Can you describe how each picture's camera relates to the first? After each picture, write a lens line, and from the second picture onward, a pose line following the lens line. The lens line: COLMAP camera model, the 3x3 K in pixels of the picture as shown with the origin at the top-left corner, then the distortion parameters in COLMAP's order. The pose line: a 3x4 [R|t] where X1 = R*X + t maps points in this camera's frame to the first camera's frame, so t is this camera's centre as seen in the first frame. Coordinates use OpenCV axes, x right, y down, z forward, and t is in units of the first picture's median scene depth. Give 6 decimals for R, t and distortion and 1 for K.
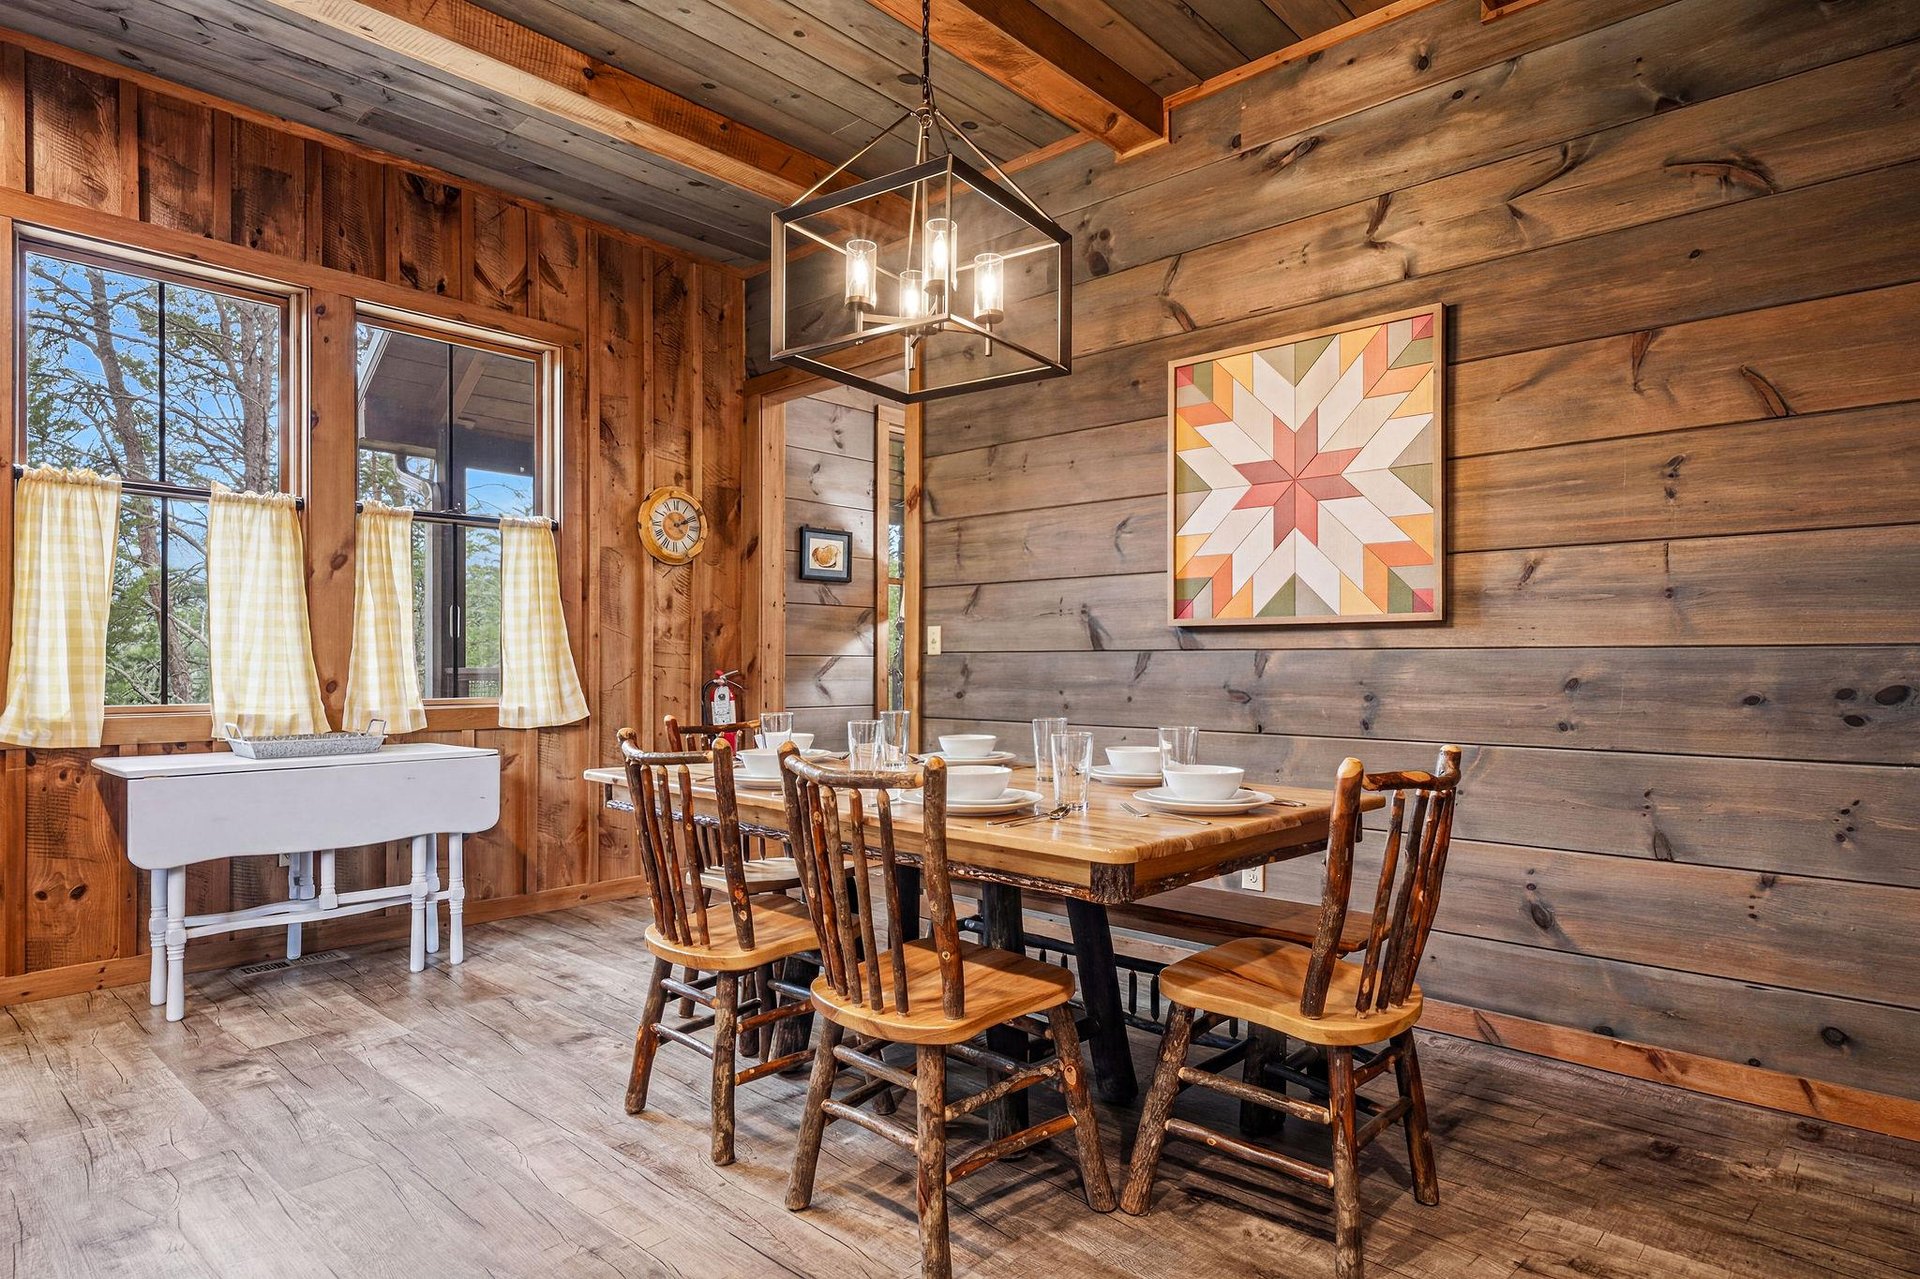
lens RADIAL K [[1079.1, 0, 957.5], [0, 1079.1, 687.4], [0, 0, 1]] dist [-0.001810, -0.000072]
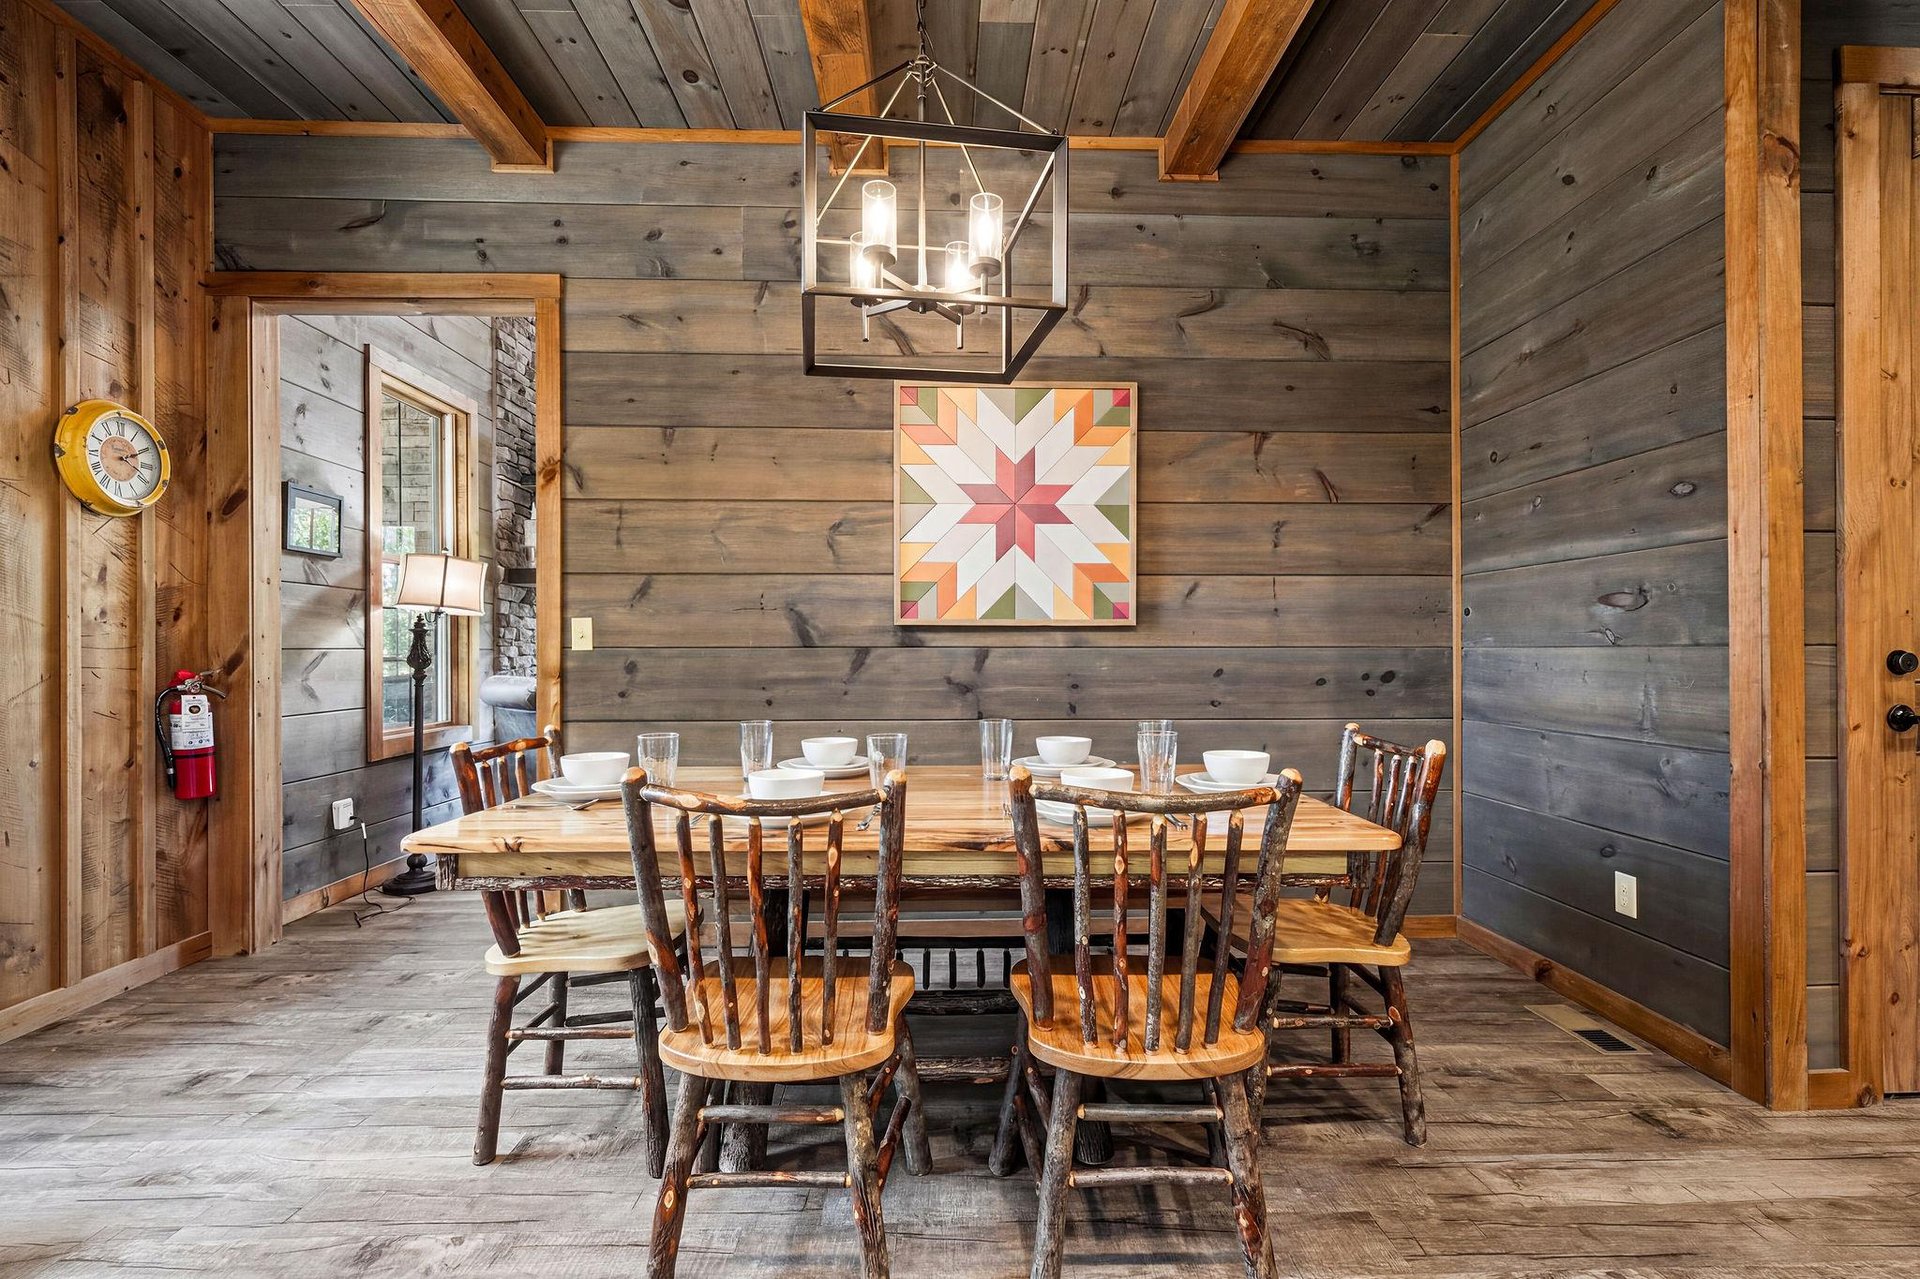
lens RADIAL K [[907.2, 0, 963.6], [0, 907.2, 665.4], [0, 0, 1]] dist [-0.000710, -0.000638]
pose [[0.707780, -0.015048, 0.706272, -0.385197], [0.017089, 0.999845, 0.004178, -0.018121], [-0.706226, 0.009112, 0.707928, 0.299187]]
